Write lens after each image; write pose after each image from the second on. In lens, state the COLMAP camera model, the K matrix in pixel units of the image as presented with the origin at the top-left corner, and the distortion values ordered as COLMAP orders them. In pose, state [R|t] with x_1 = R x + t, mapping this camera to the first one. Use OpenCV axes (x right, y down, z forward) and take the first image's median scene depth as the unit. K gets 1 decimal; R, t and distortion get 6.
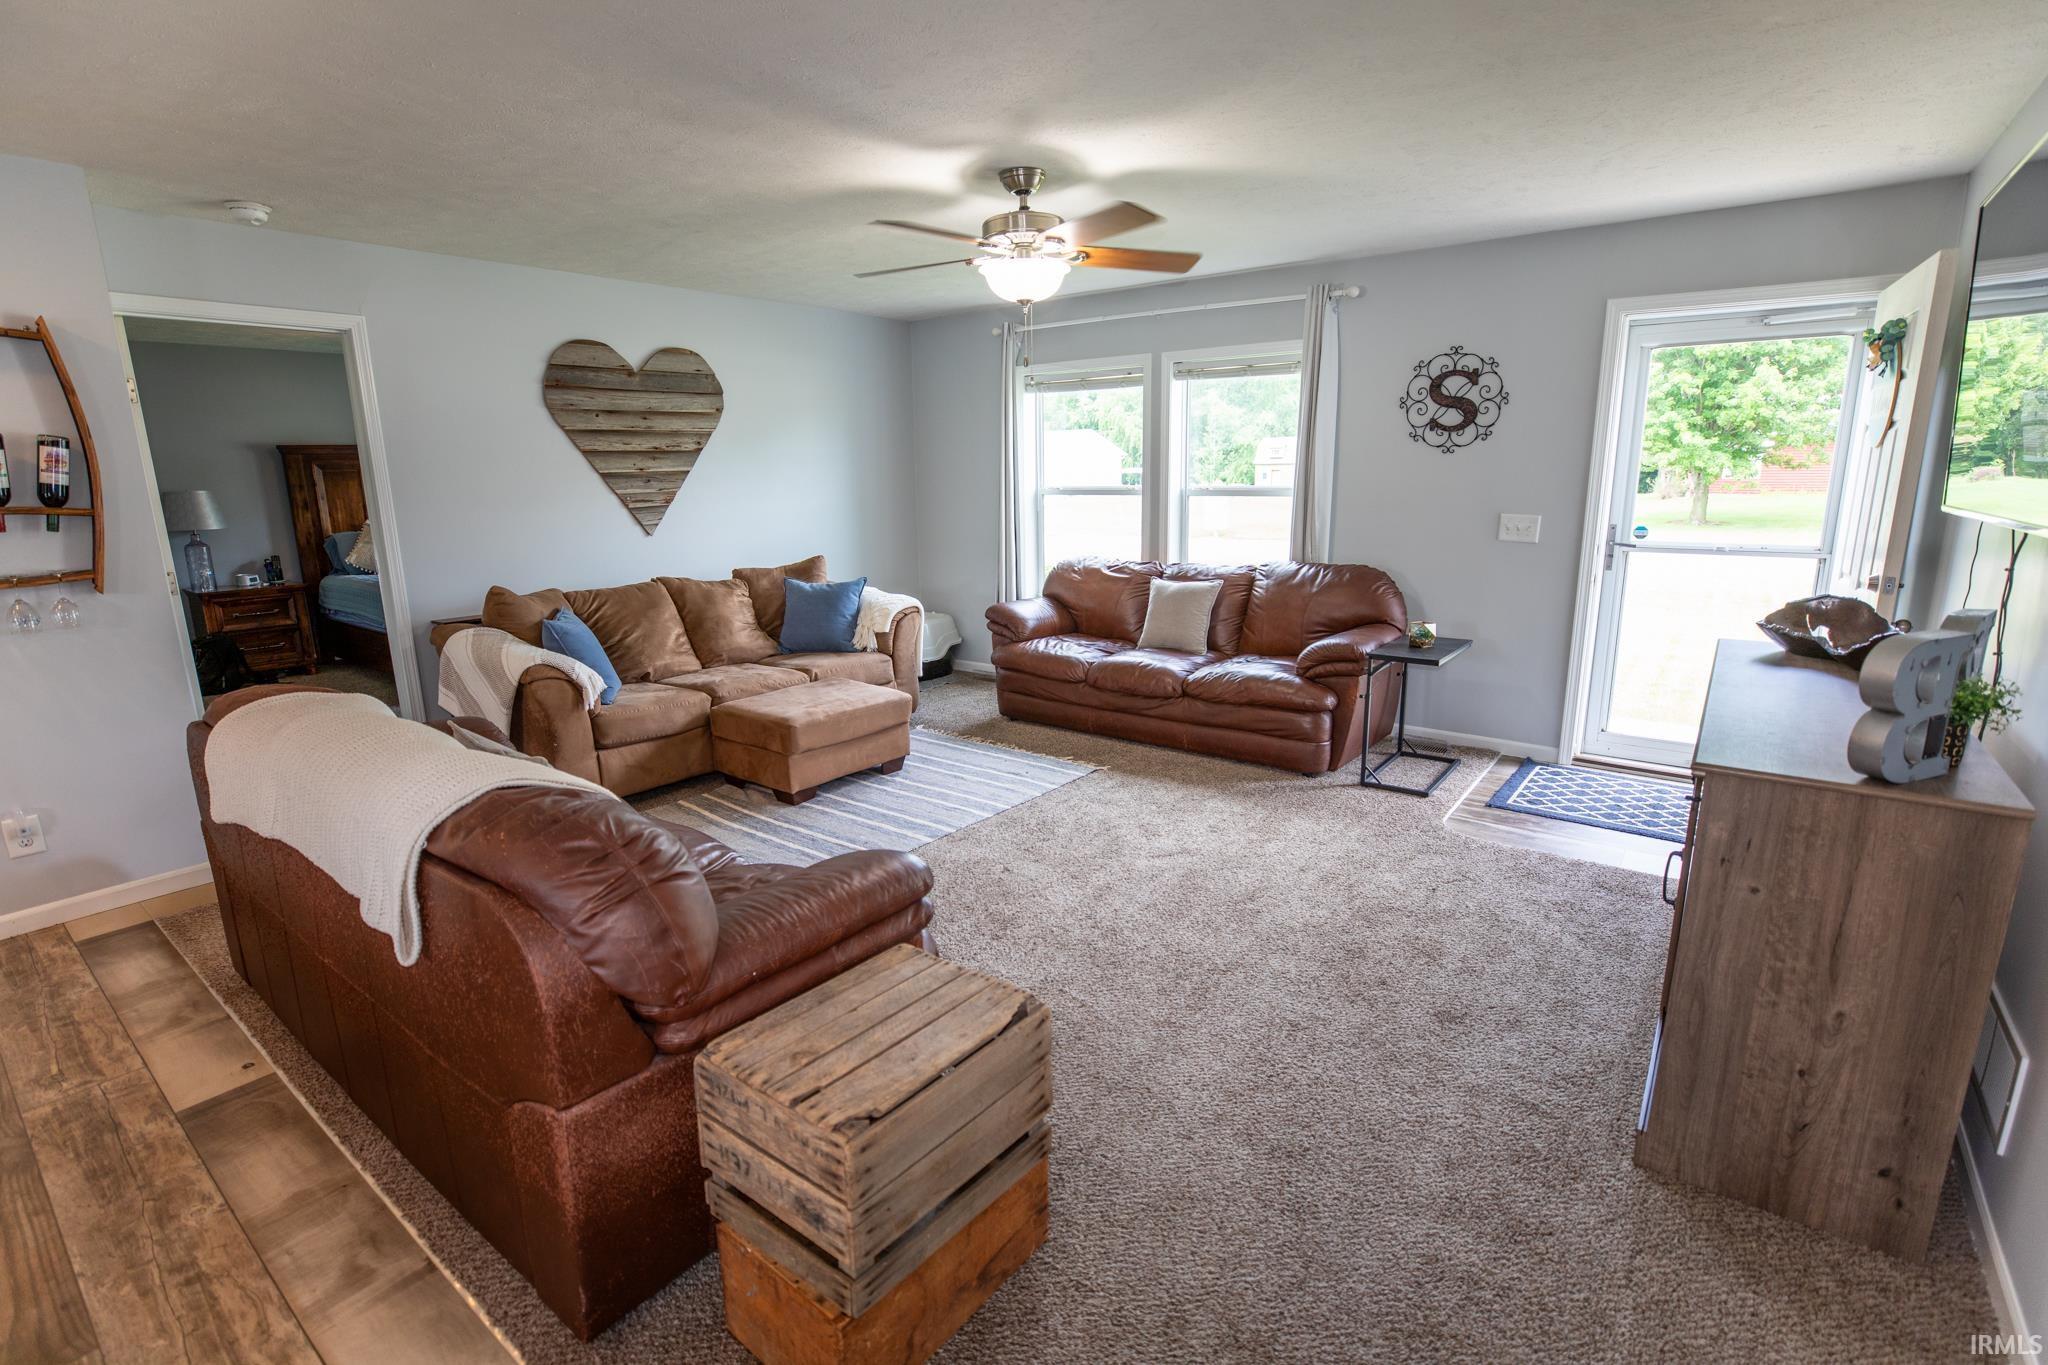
lens RADIAL K [[940.6, 0, 1024.0], [0, 940.6, 682.5], [0, 0, 1]] dist [-0.004708, -0.000323]
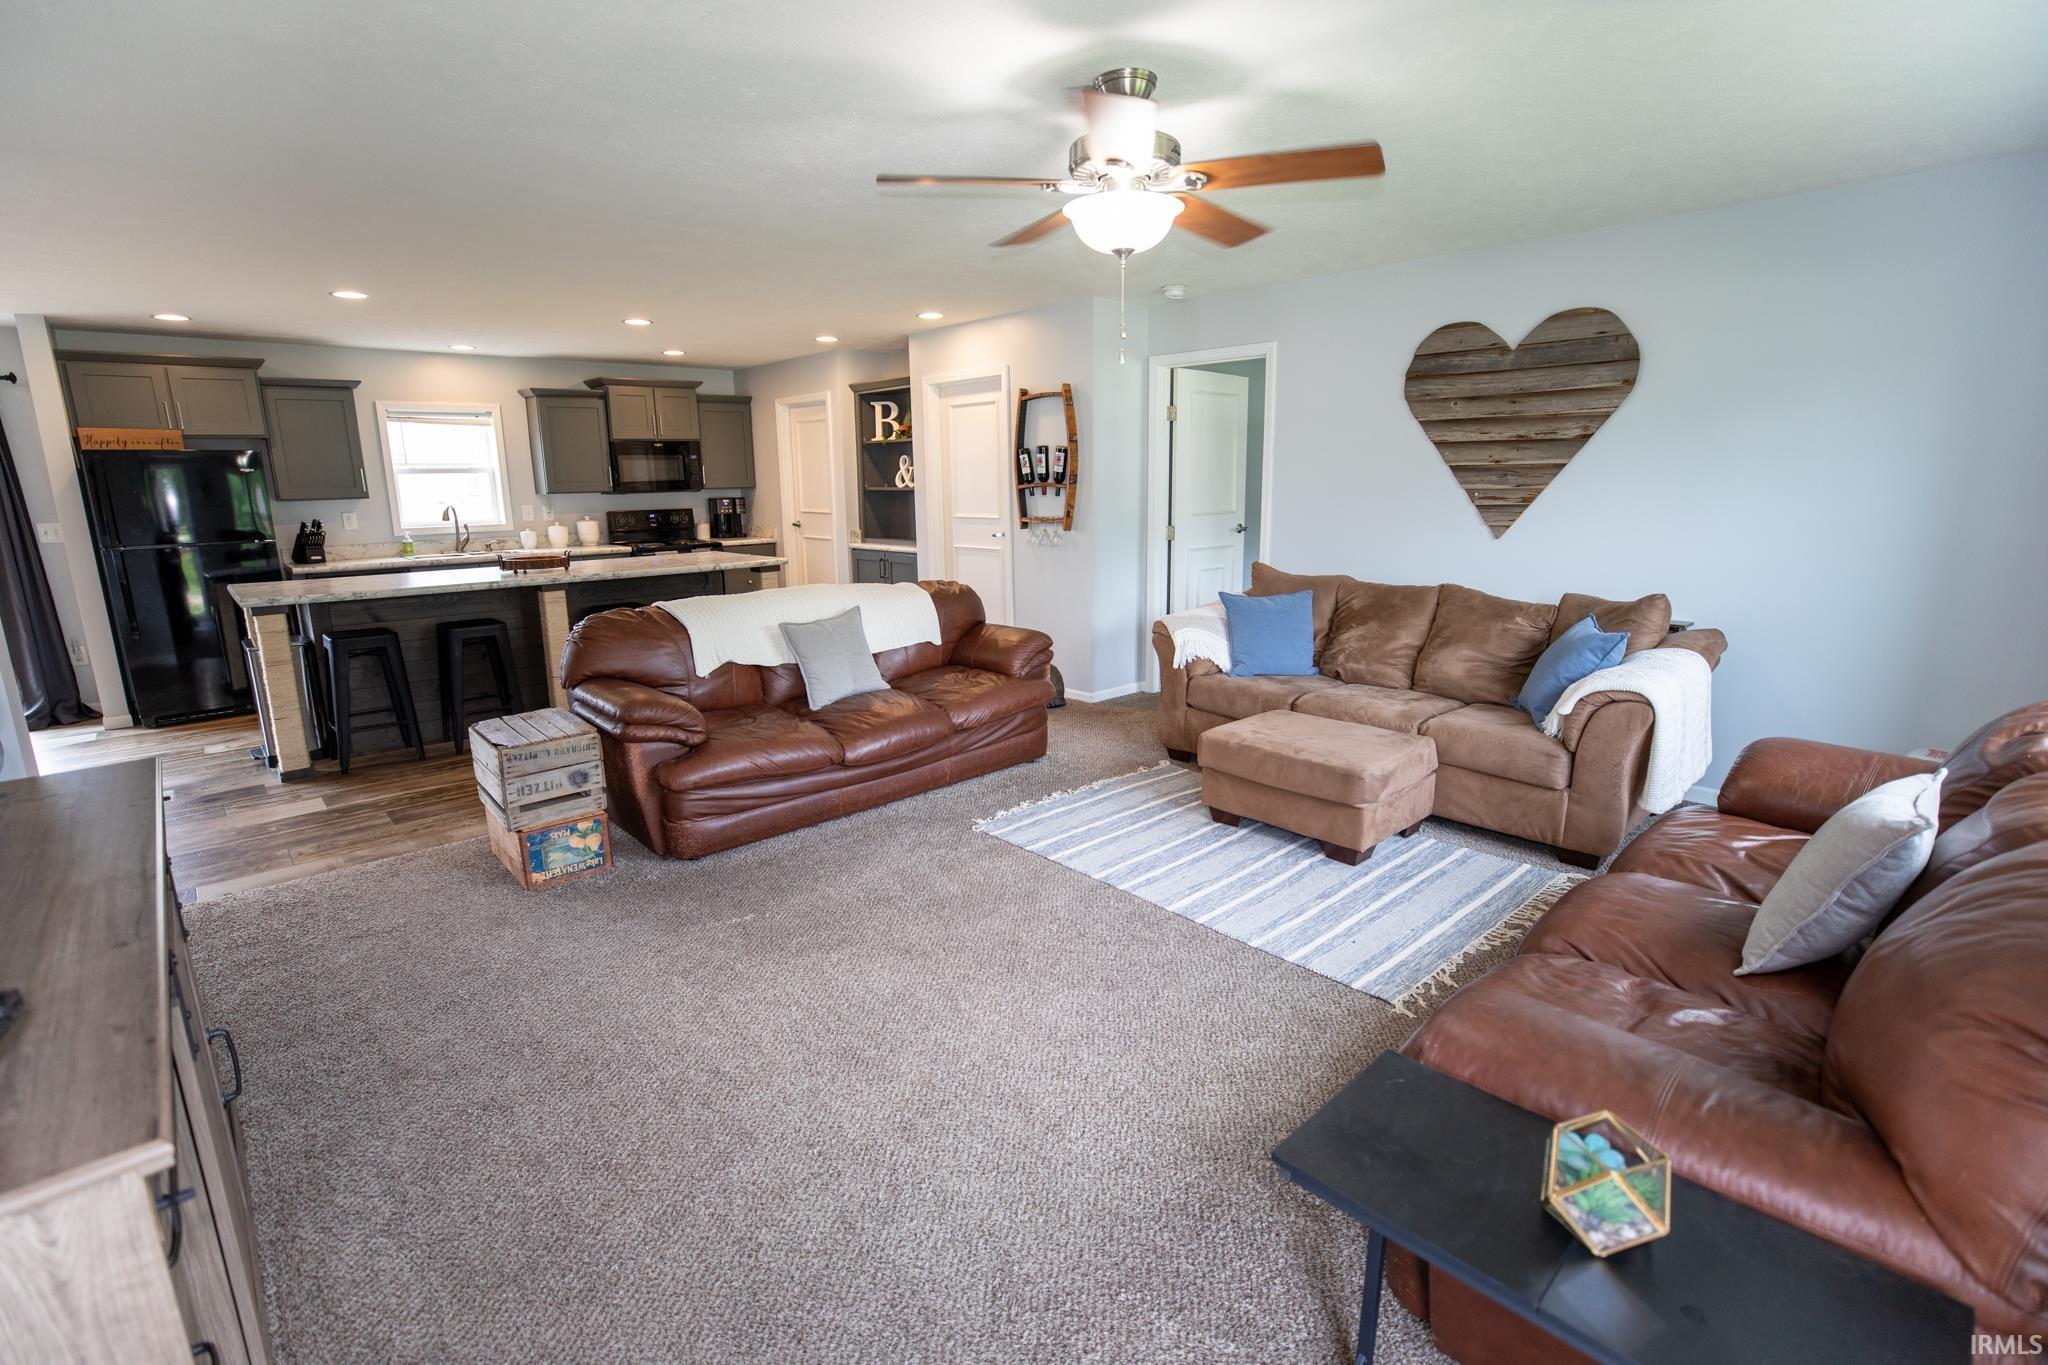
lens RADIAL K [[909.8, 0, 954.1], [0, 909.8, 676.6], [0, 0, 1]] dist [-0.028082, -0.000049]
pose [[-0.177201, 0.233249, -0.956135, 0.528210], [-0.201852, 0.942244, 0.267269, -0.162658], [0.963253, 0.240358, -0.119885, 0.673268]]
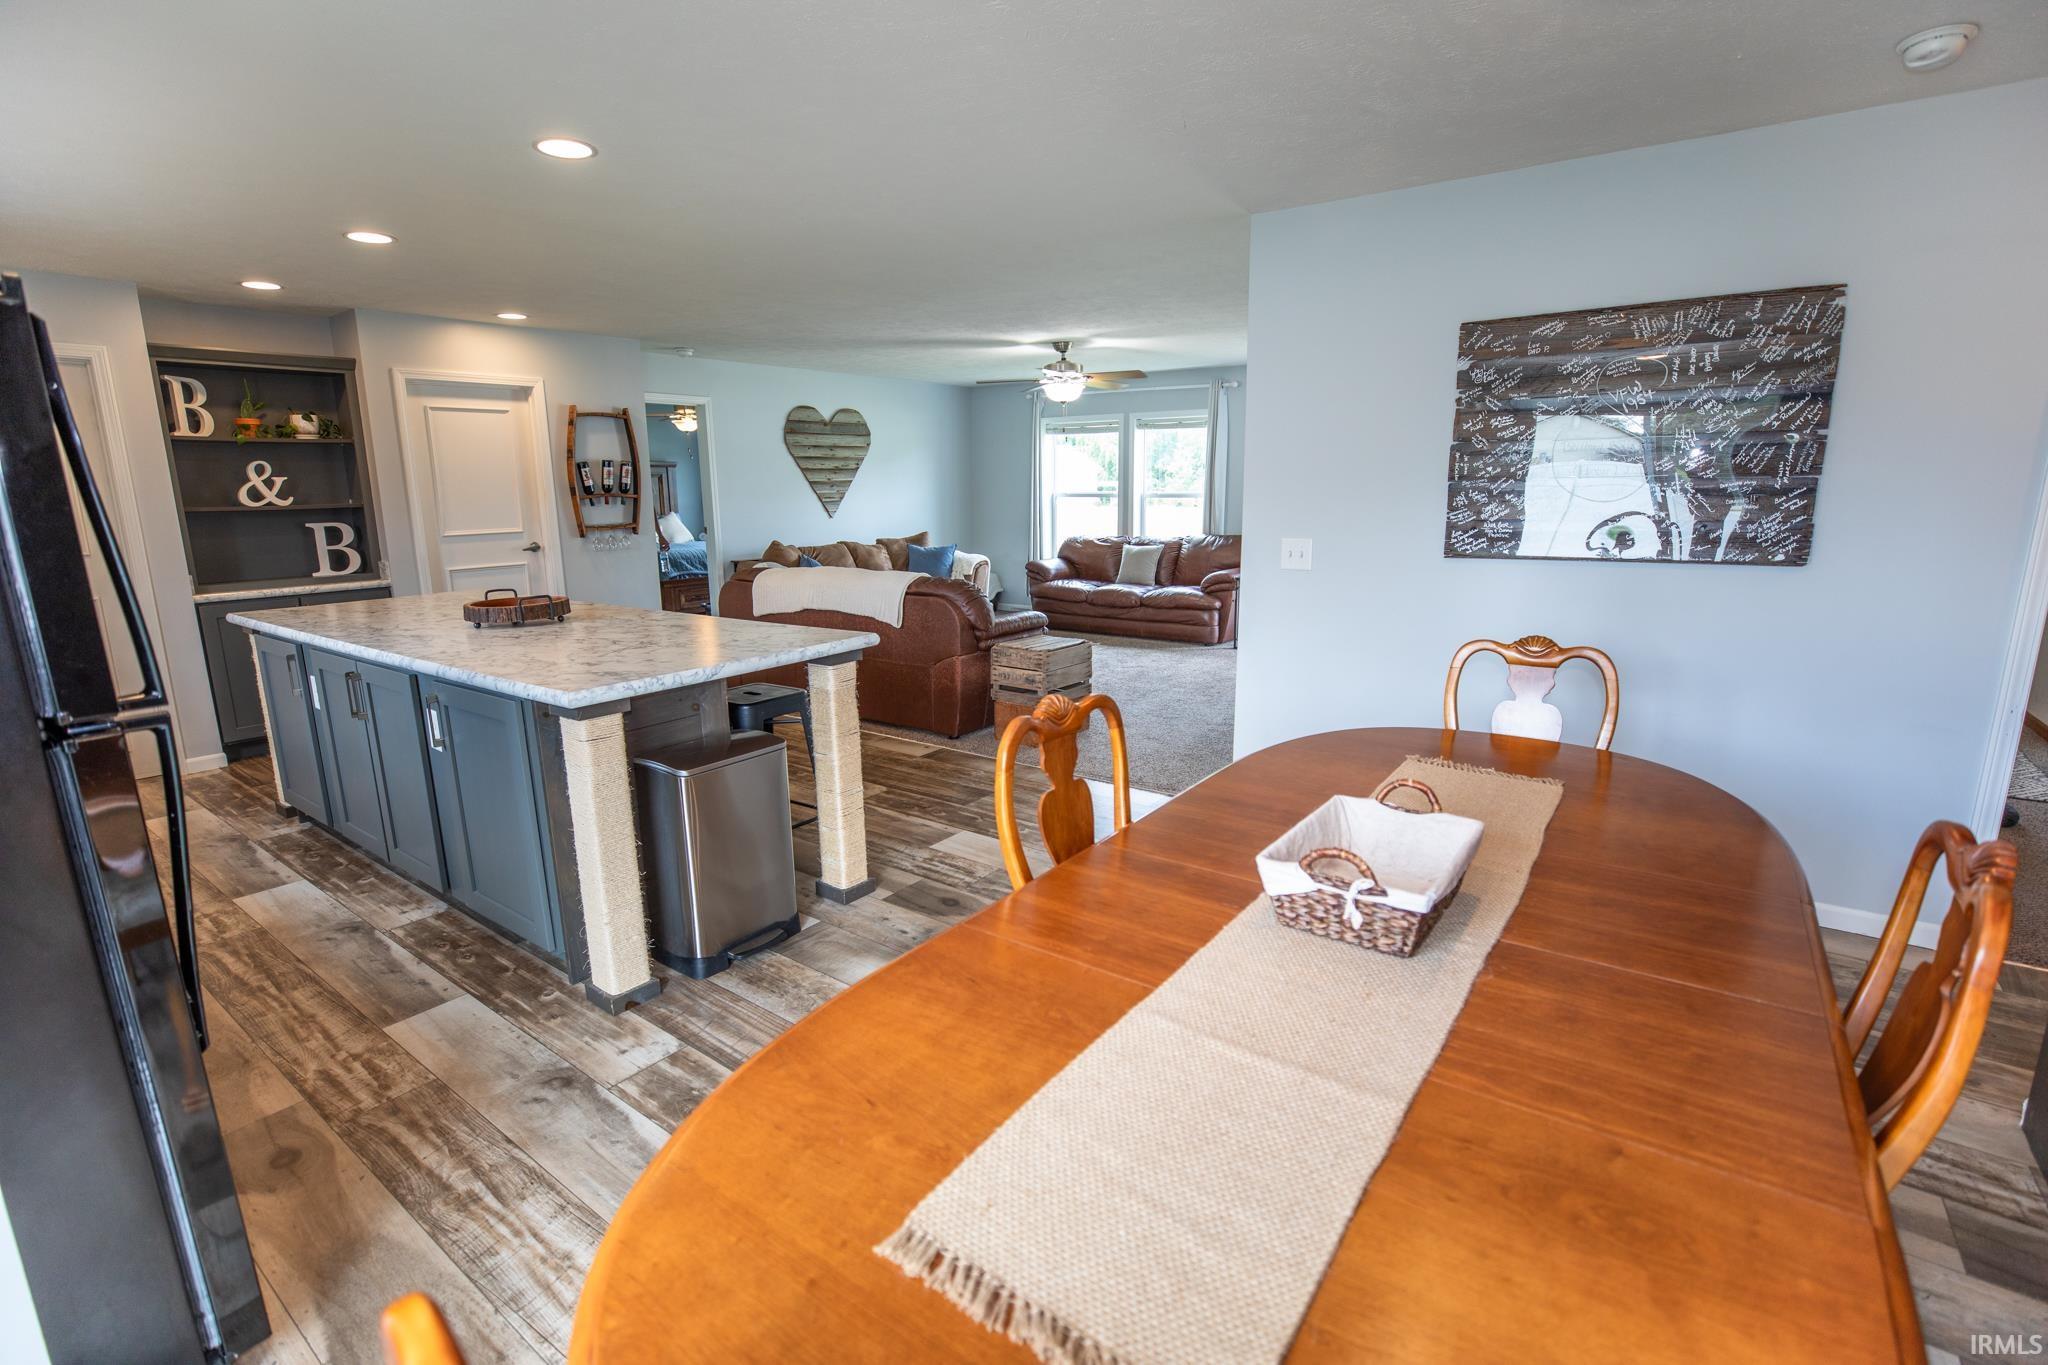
lens RADIAL K [[940.6, 0, 1024.0], [0, 940.6, 682.5], [0, 0, 1]] dist [-0.004708, -0.000323]
pose [[0.999618, 0.001436, 0.027586, -0.097312], [-0.001062, 0.999908, -0.013557, 0.171615], [-0.027603, 0.013523, 0.999527, -0.739716]]
